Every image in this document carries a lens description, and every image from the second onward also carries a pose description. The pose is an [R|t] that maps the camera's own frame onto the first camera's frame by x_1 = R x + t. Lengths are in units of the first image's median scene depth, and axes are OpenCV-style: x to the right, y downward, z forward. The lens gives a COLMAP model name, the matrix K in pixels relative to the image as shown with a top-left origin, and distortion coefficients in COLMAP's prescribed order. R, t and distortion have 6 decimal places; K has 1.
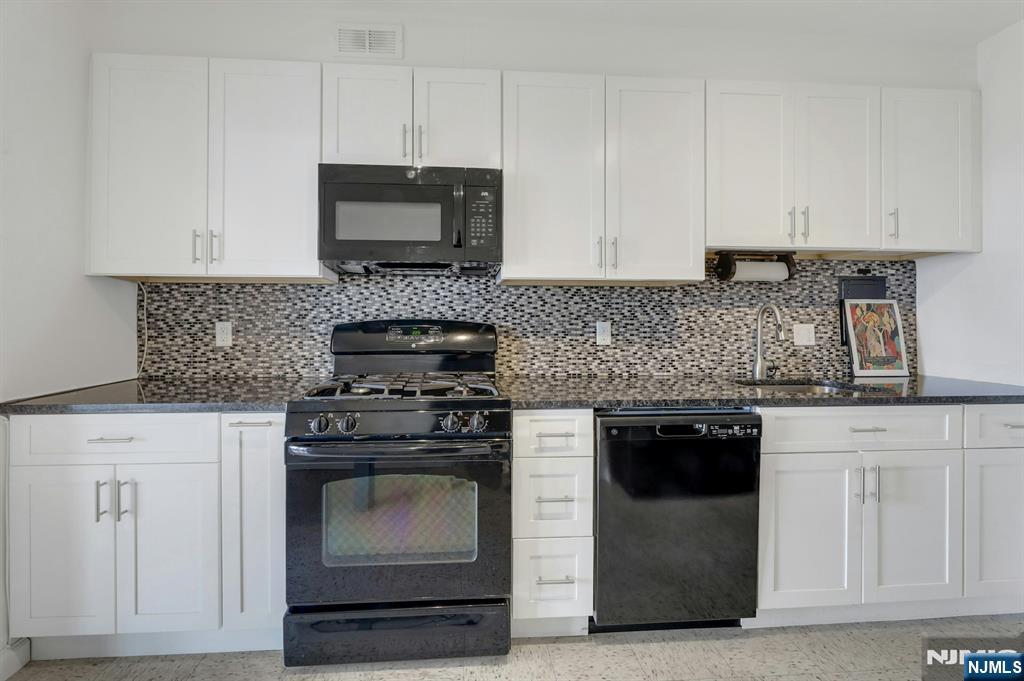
lens RADIAL K [[426.7, 0, 517.5], [0, 426.7, 322.4], [0, 0, 1]] dist [-0.000066, -0.000080]
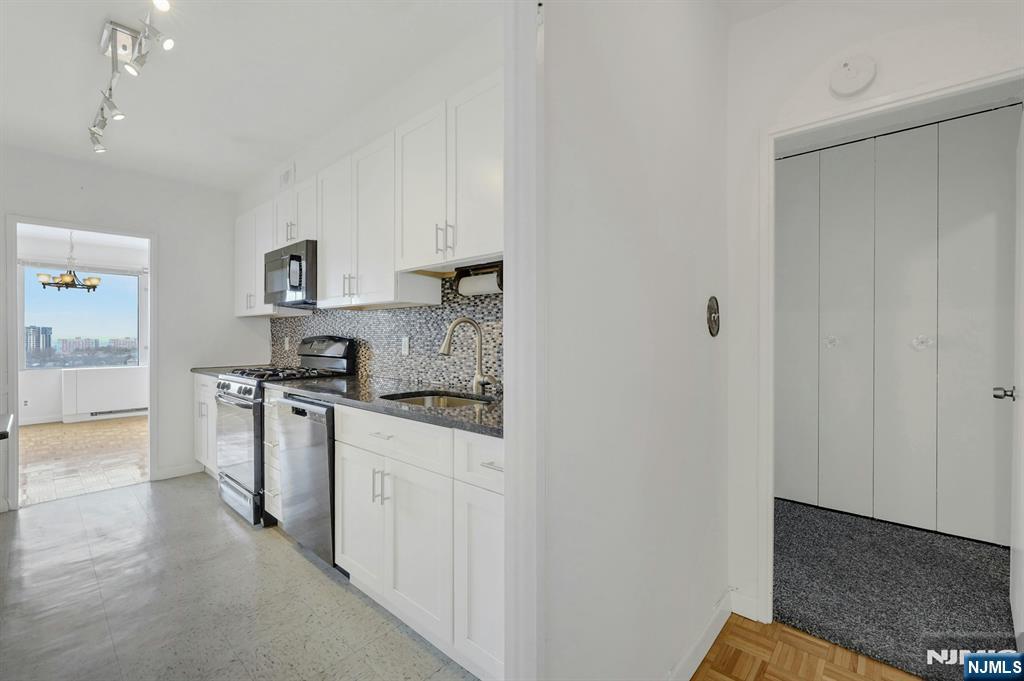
lens RADIAL K [[441.8, 0, 507.2], [0, 441.8, 340.8], [0, 0, 1]] dist [0.000386, 0.000318]
pose [[0.687476, 0.002586, -0.726203, 1.364370], [0.001491, 0.999987, 0.004973, 0.004858], [0.726206, -0.004501, 0.687463, 0.345495]]
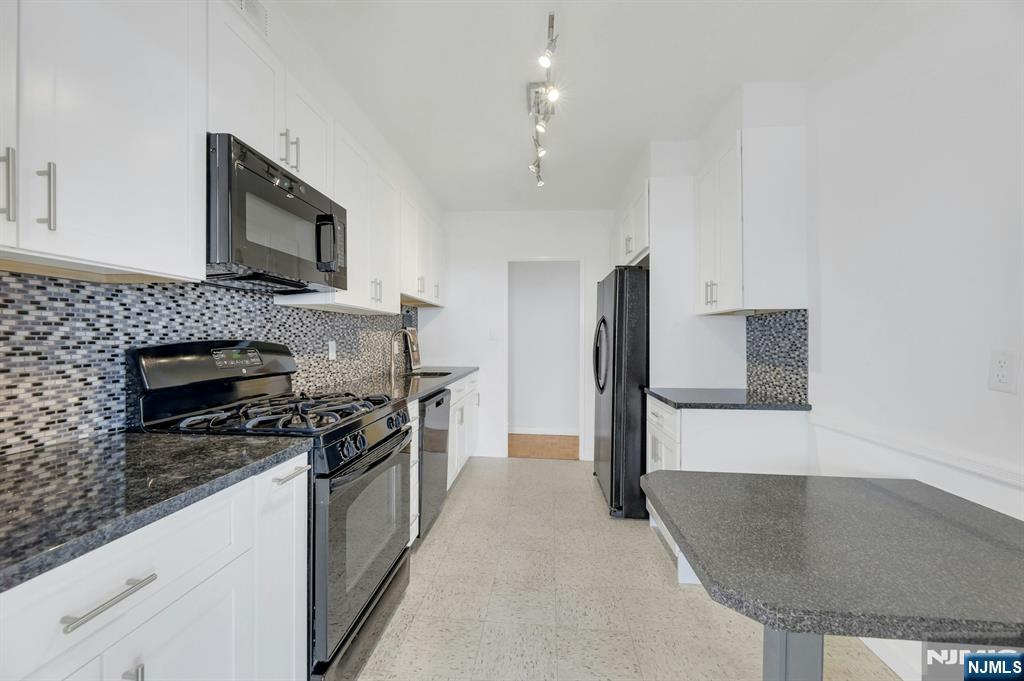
lens RADIAL K [[408.5, 0, 491.1], [0, 408.5, 340.0], [0, 0, 1]] dist [-0.001026, -0.000248]
pose [[0.204857, -0.006026, 0.978773, -0.870529], [0.001314, 0.999982, 0.005882, -0.010851], [-0.978791, 0.000081, 0.204861, 0.324029]]
